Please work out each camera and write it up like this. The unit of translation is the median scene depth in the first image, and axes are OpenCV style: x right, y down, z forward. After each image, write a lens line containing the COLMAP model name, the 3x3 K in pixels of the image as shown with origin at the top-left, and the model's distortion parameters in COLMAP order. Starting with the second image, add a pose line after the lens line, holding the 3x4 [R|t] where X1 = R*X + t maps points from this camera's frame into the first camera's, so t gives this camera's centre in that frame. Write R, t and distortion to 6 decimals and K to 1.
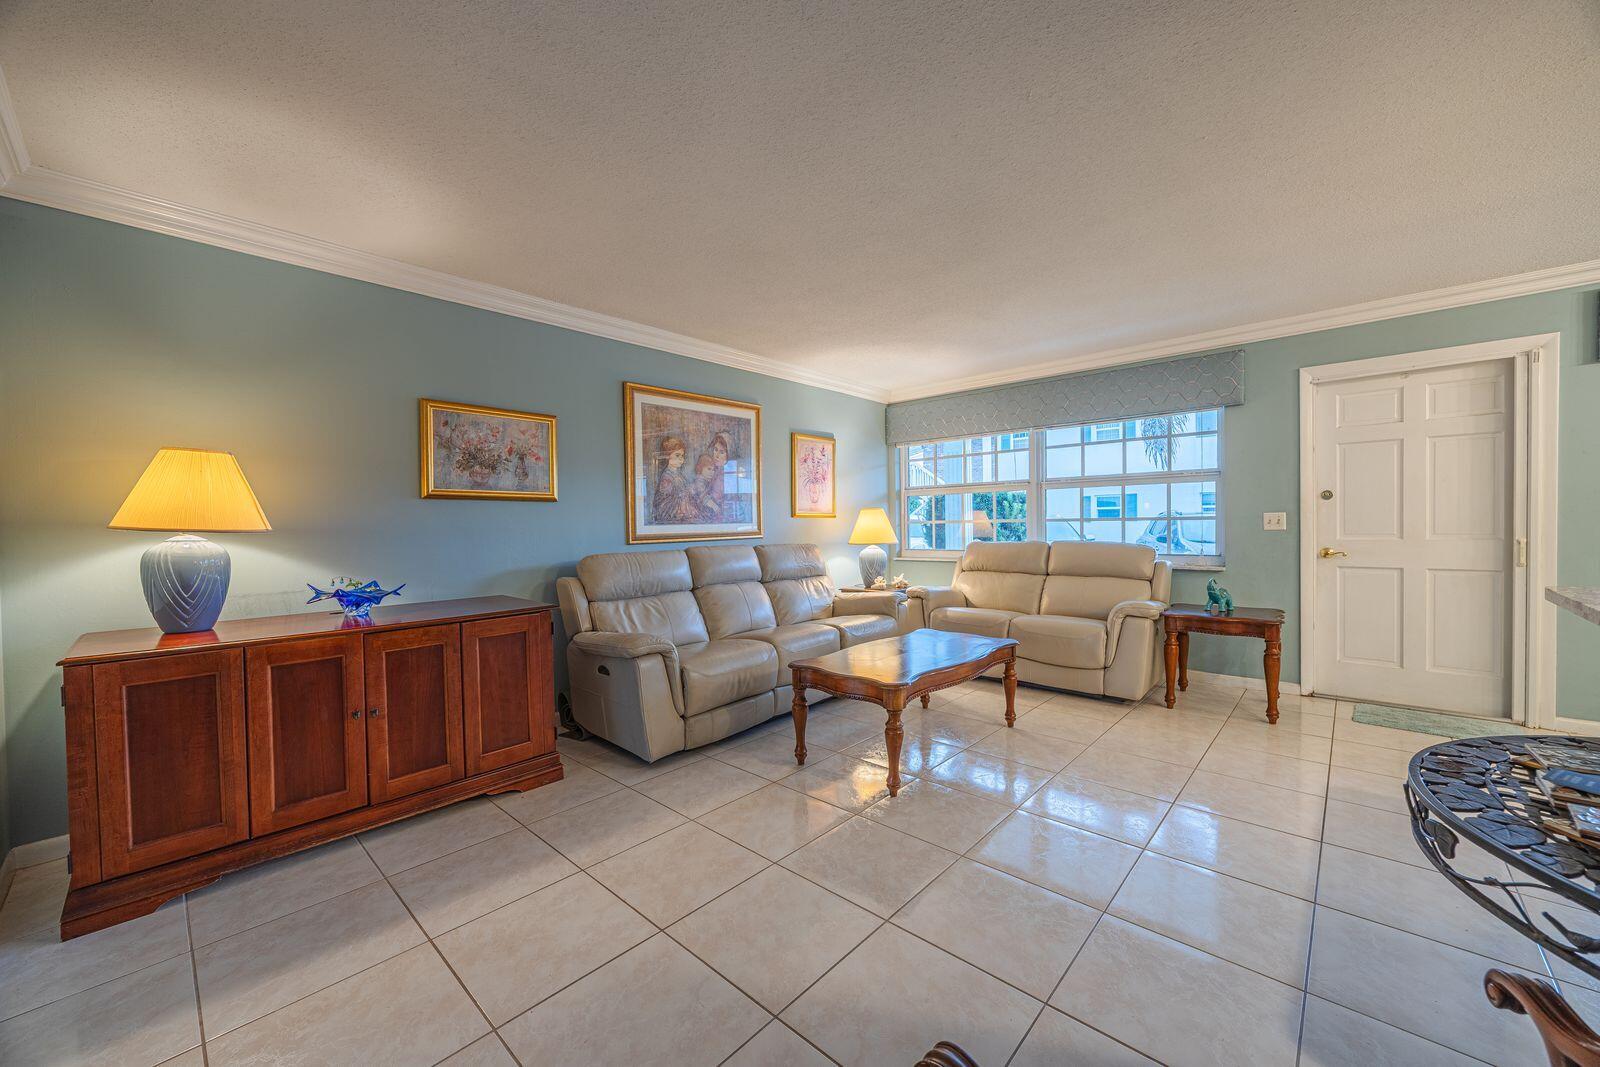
lens RADIAL K [[608.2, 0, 794.8], [0, 608.2, 531.3], [0, 0, 1]] dist [-0.003472, -0.000703]
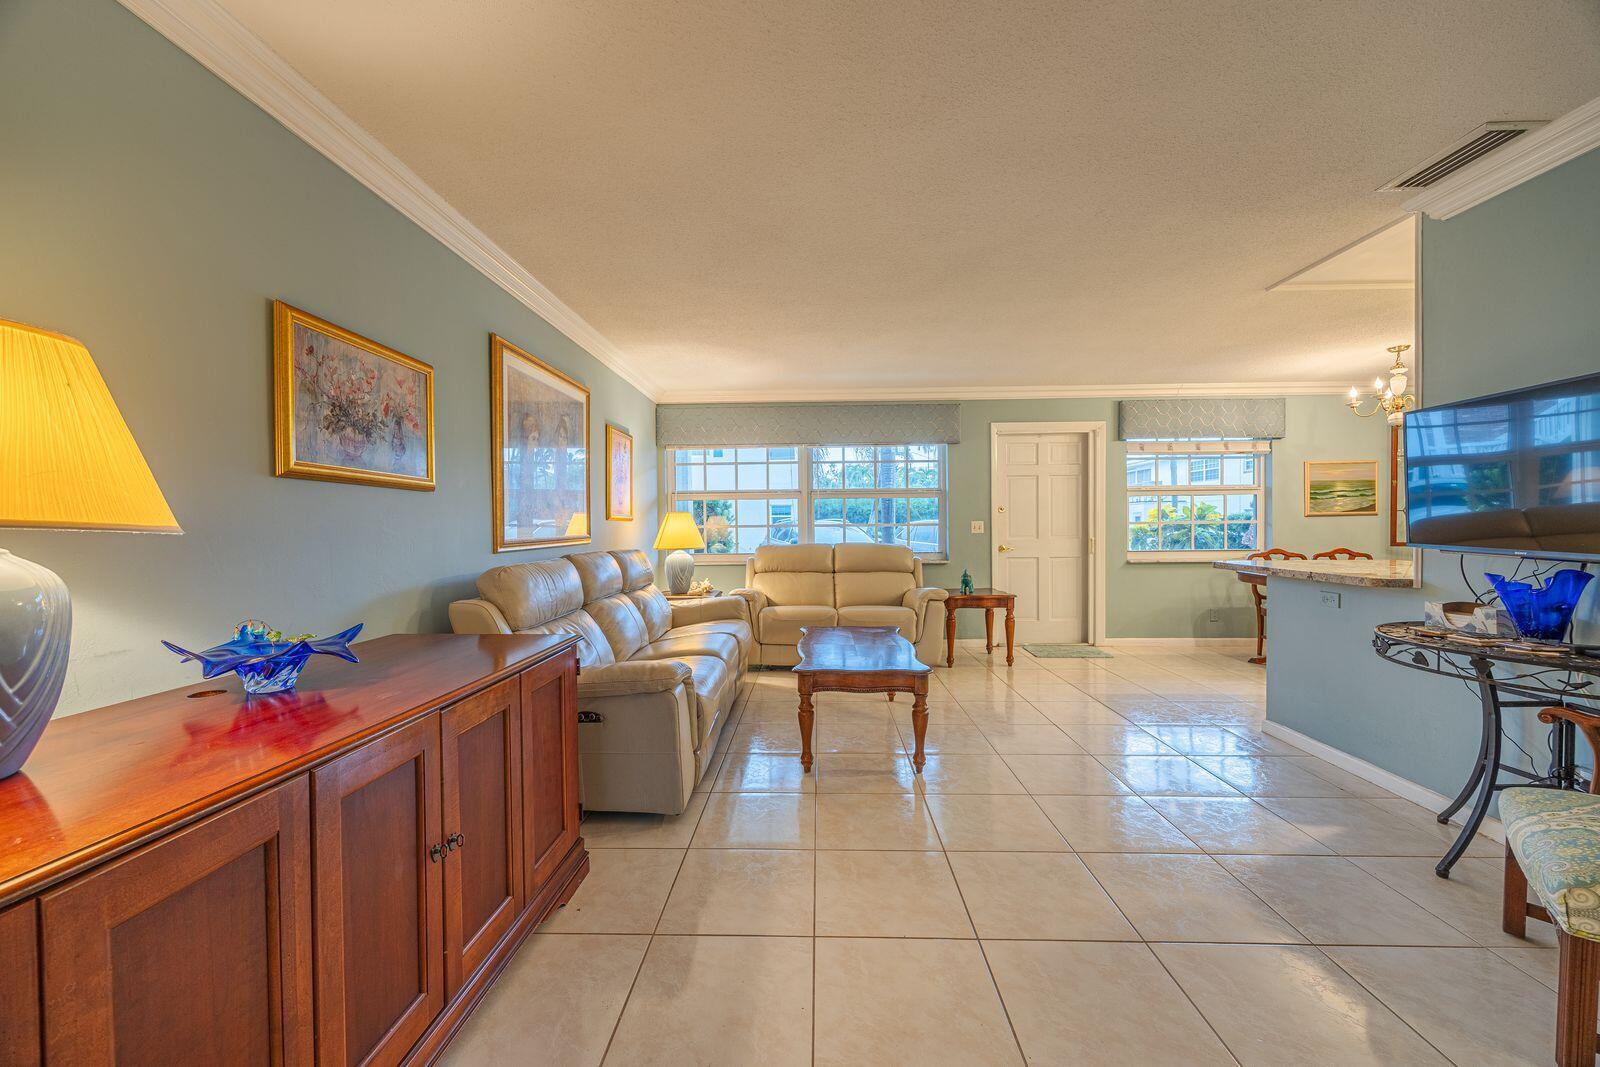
lens RADIAL K [[608.2, 0, 799.4], [0, 608.2, 533.5], [0, 0, 1]] dist [-0.003472, -0.000703]
pose [[0.756581, -0.000823, 0.653900, -0.483587], [0.006593, 0.999958, -0.006371, 0.005060], [-0.653867, 0.009132, 0.756554, 0.199395]]
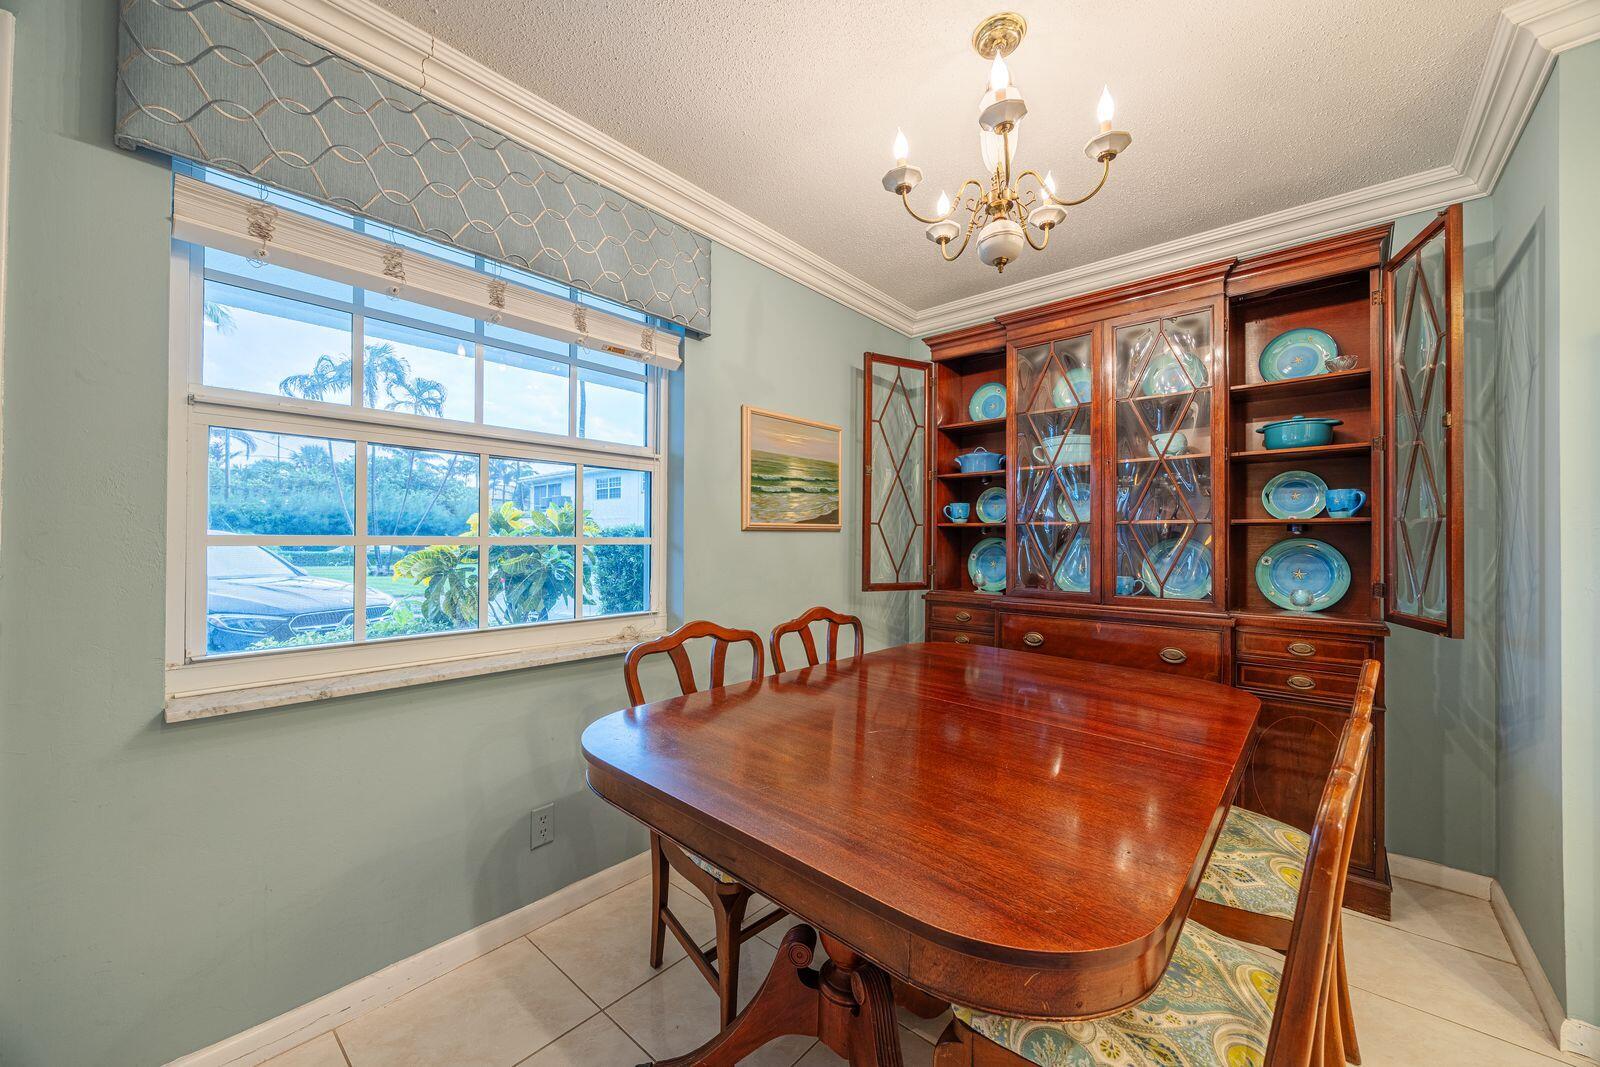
lens RADIAL K [[608.2, 0, 796.1], [0, 608.2, 535.5], [0, 0, 1]] dist [-0.003472, -0.000703]
pose [[-0.021151, 0.022225, 0.999529, 0.769233], [0.007835, 0.999726, -0.022064, -0.017782], [-0.999746, 0.007365, -0.021319, 0.468560]]
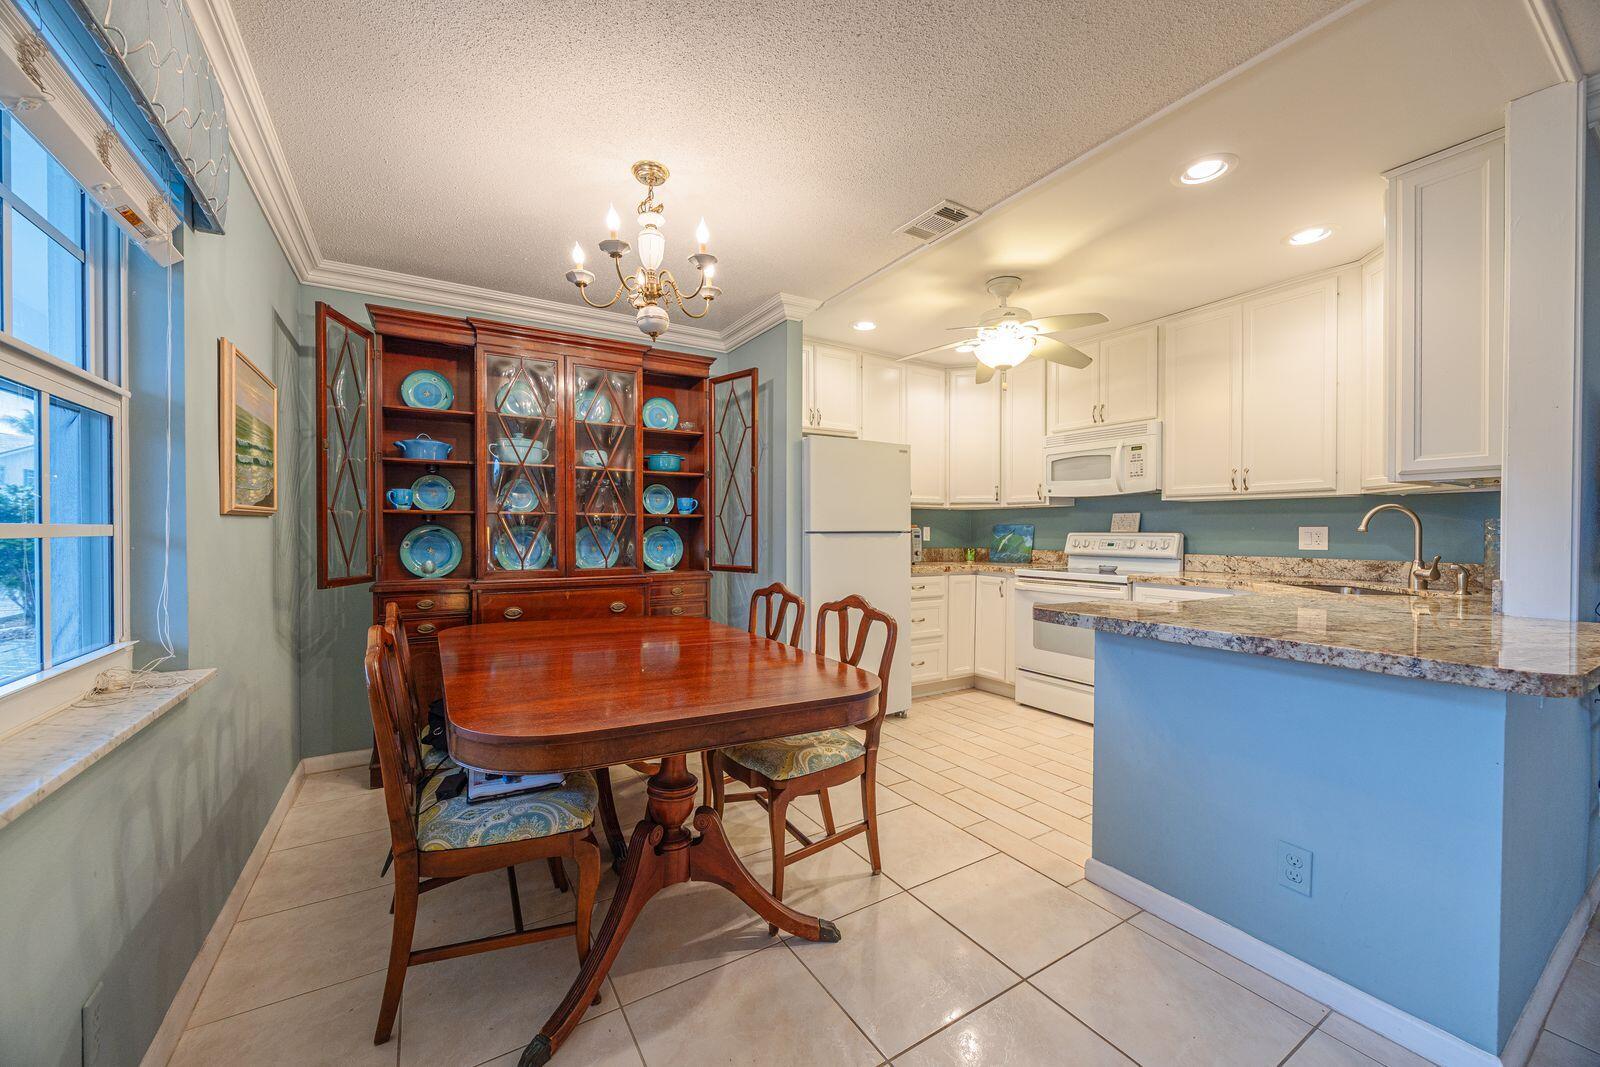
lens RADIAL K [[608.2, 0, 795.9], [0, 608.2, 534.3], [0, 0, 1]] dist [-0.003472, -0.000703]
pose [[-0.962560, 0.009774, 0.270894, 0.855229], [0.015191, 0.999724, 0.017906, -0.023564], [-0.270644, 0.021351, -0.962443, 0.765094]]
